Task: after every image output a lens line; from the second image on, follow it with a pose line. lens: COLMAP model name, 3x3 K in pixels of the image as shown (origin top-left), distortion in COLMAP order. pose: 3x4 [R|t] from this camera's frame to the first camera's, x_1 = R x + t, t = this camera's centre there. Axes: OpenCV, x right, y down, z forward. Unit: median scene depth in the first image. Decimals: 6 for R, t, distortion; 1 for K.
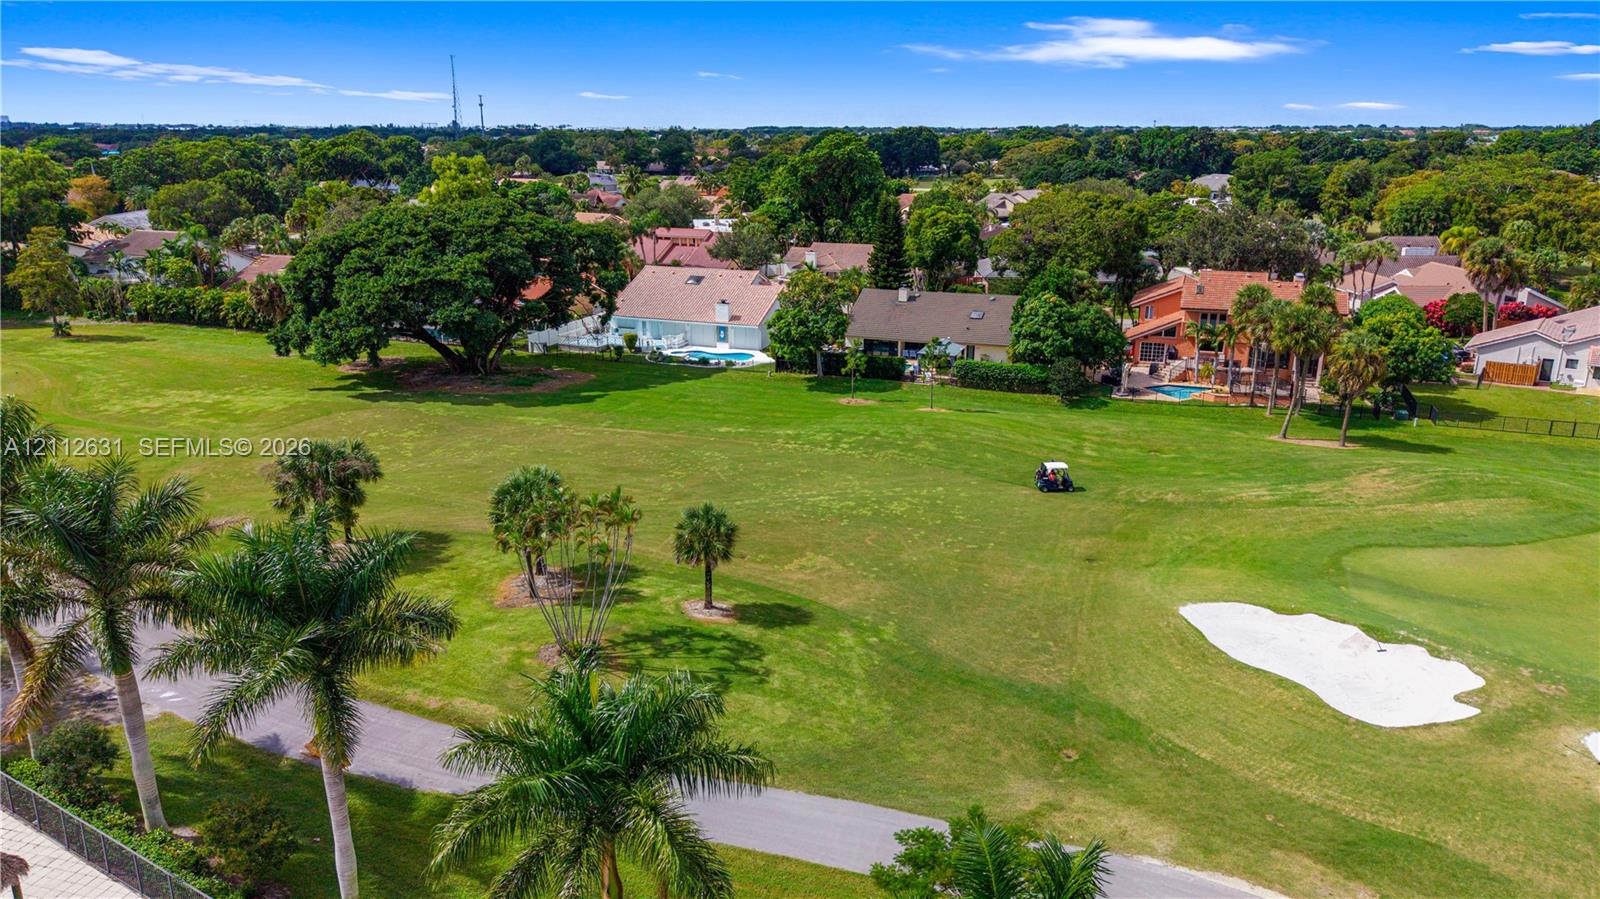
lens RADIAL K [[1065.3, 0, 800.0], [0, 1065.3, 449.5], [0, 0, 1]] dist [-0.000554, -0.001806]
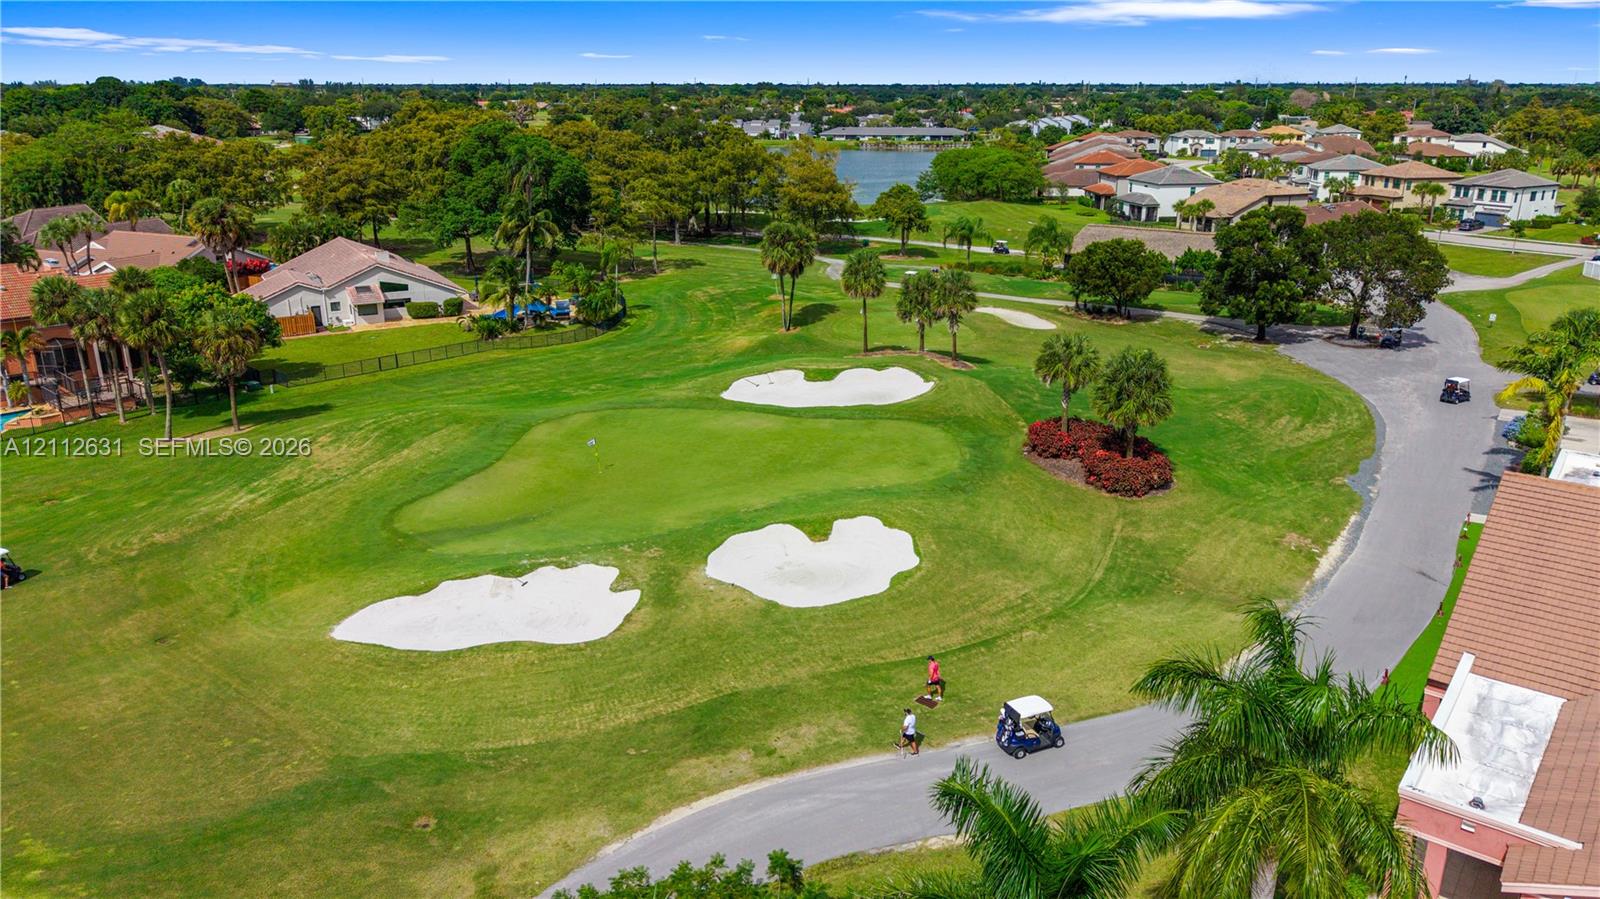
lens RADIAL K [[1114.7, 0, 800.0], [0, 1114.7, 449.5], [0, 0, 1]] dist [-0.001879, -0.001589]
pose [[0.379933, -0.282632, 0.880778, -0.164958], [0.262216, 0.946027, 0.190460, -0.043998], [-0.887071, 0.158592, 0.433537, 0.144671]]
